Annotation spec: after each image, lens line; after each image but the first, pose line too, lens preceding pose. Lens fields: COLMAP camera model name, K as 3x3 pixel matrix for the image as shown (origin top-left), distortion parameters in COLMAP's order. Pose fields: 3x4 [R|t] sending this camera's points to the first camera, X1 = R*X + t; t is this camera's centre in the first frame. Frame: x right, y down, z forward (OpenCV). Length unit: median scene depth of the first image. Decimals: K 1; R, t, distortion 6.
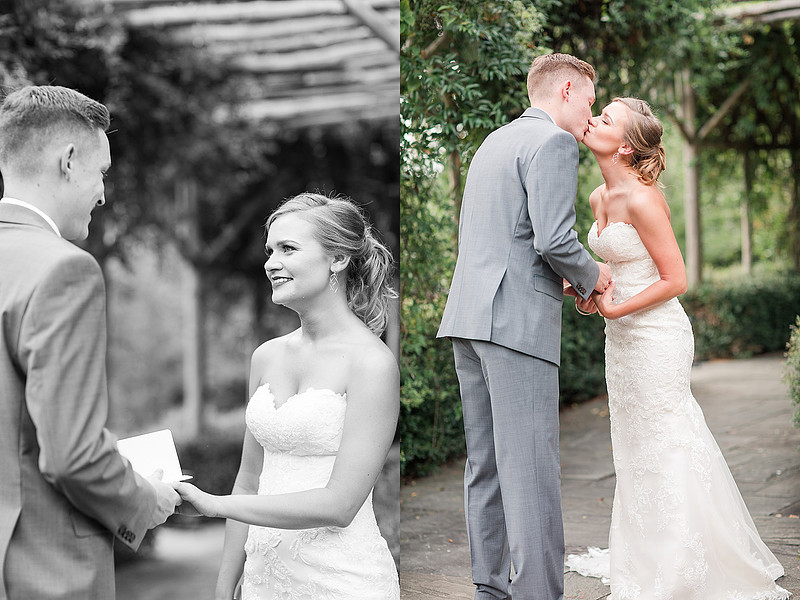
lens RADIAL K [[1906.6, 0, 400.0], [0, 1906.6, 300.0], [0, 0, 1]] dist [-0.087344, 0.551214]
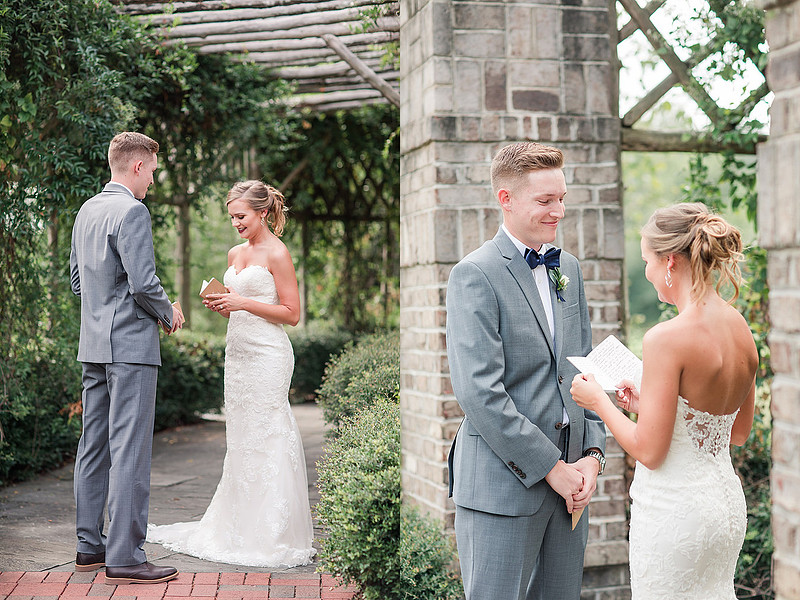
lens RADIAL K [[1928.4, 0, 400.0], [0, 1928.4, 300.0], [0, 0, 1]] dist [-0.018398, 0.503406]
pose [[0.974460, 0.033461, 0.222053, -0.019634], [-0.026247, 0.999030, -0.035361, 0.009992], [-0.223021, 0.028629, 0.974393, -0.161935]]
